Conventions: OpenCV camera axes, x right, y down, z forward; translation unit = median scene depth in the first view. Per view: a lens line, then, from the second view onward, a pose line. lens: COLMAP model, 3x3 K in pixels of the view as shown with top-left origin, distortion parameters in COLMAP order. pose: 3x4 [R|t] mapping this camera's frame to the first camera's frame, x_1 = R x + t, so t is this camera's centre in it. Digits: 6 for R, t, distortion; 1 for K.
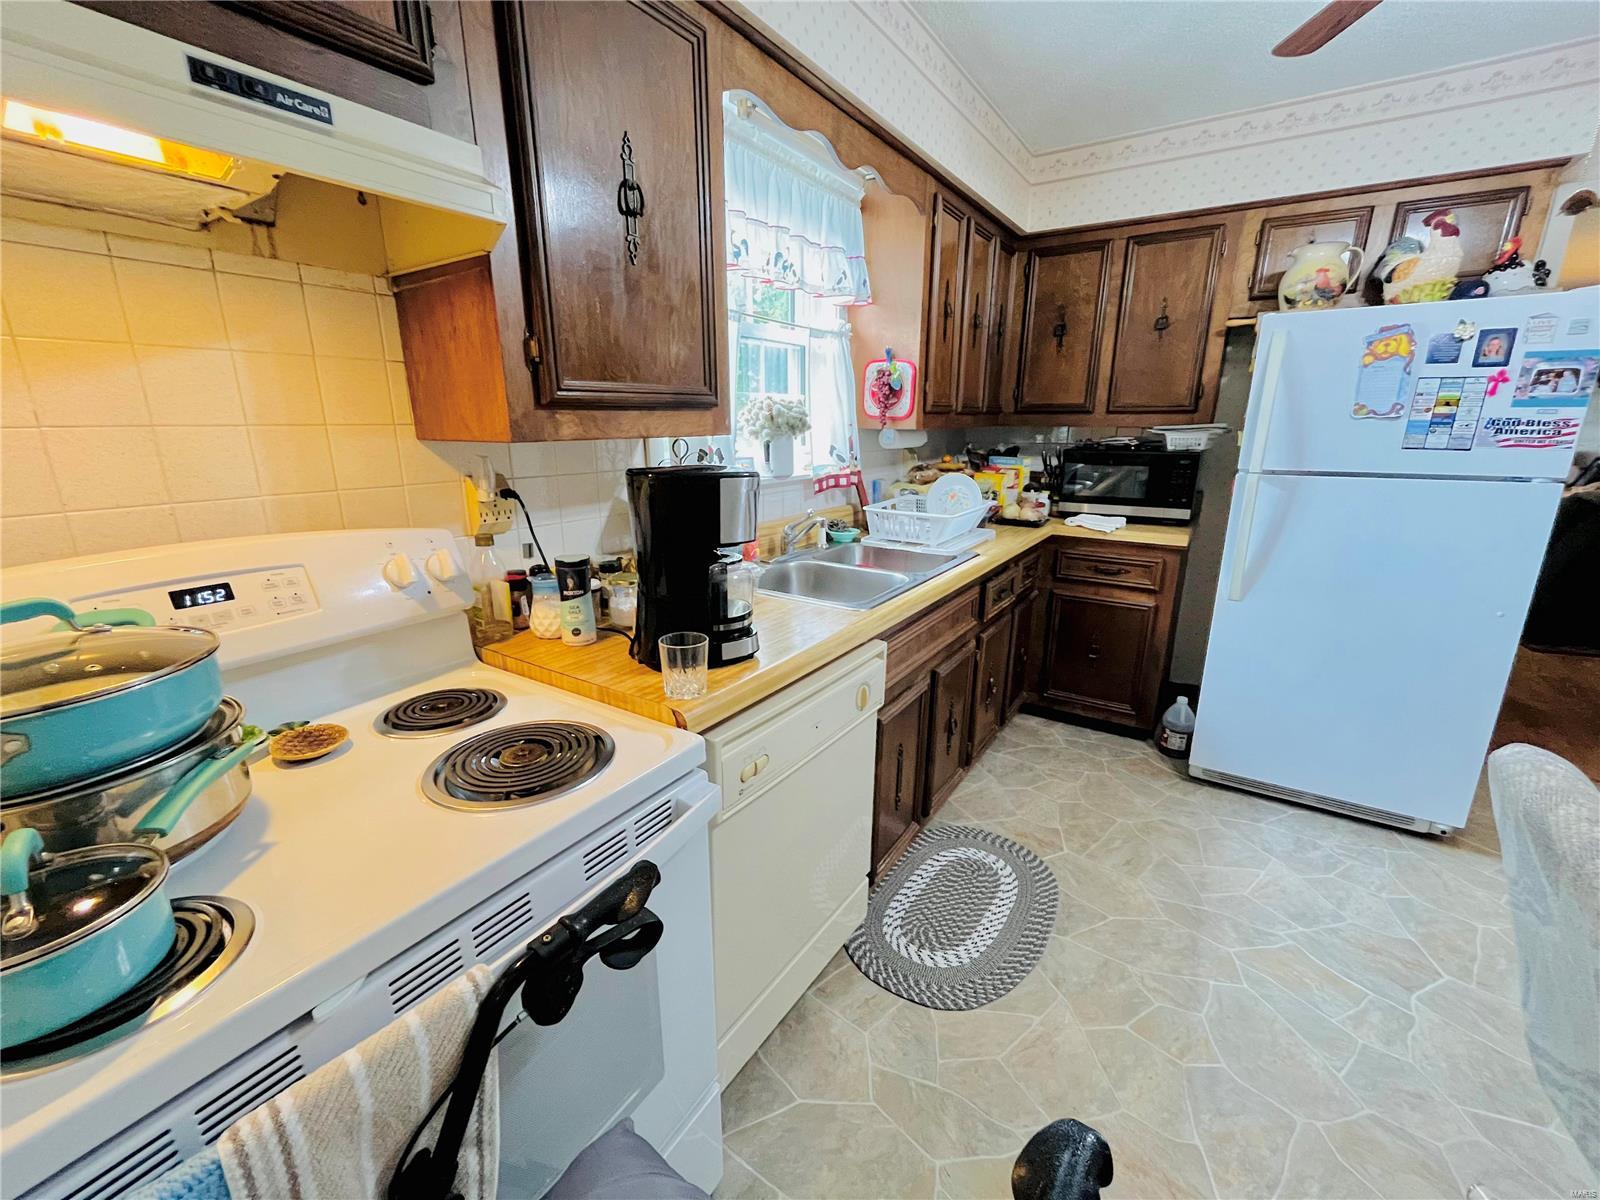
lens RADIAL K [[654.0, 0, 800.0], [0, 654.0, 600.0], [0, 0, 1]] dist [-0.000569, -0.000339]
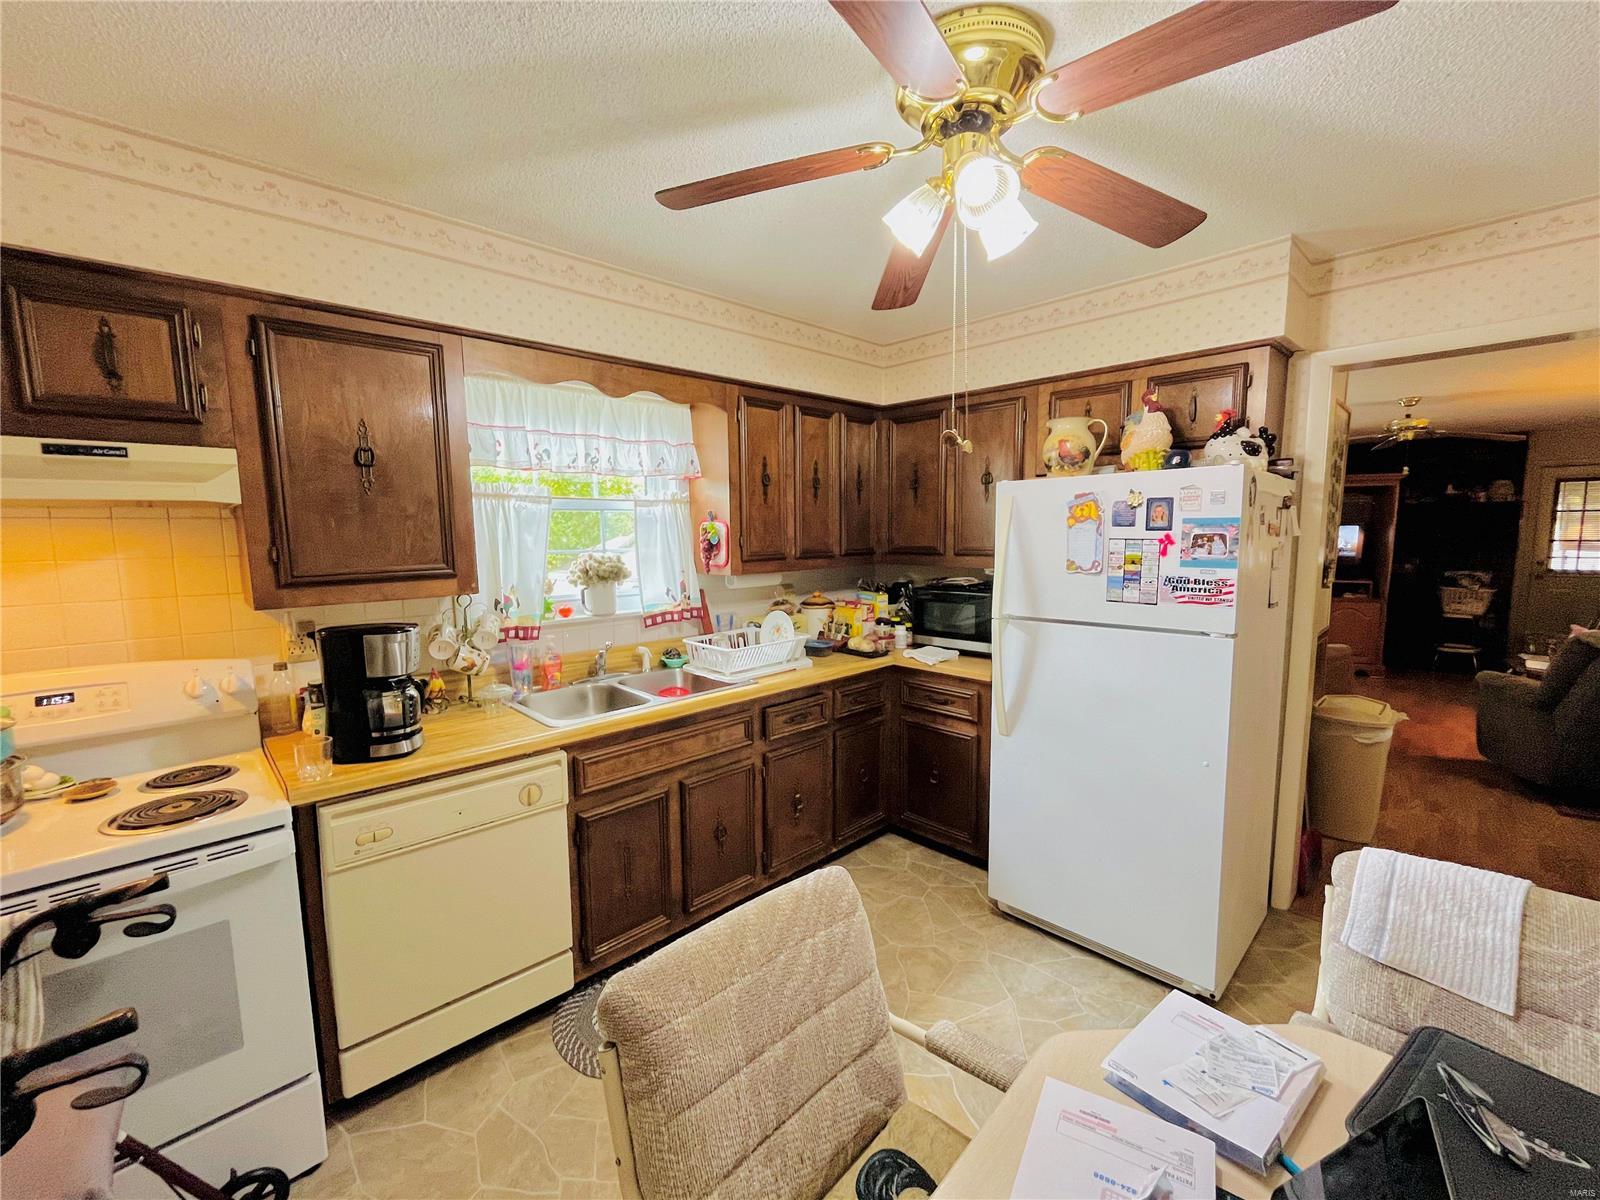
lens RADIAL K [[654.0, 0, 800.0], [0, 654.0, 600.0], [0, 0, 1]] dist [-0.000569, -0.000339]
pose [[0.976727, 0.012324, -0.214131, 0.661234], [-0.046308, 0.986919, -0.154426, -0.042964], [0.209427, 0.160748, 0.964521, -0.151342]]
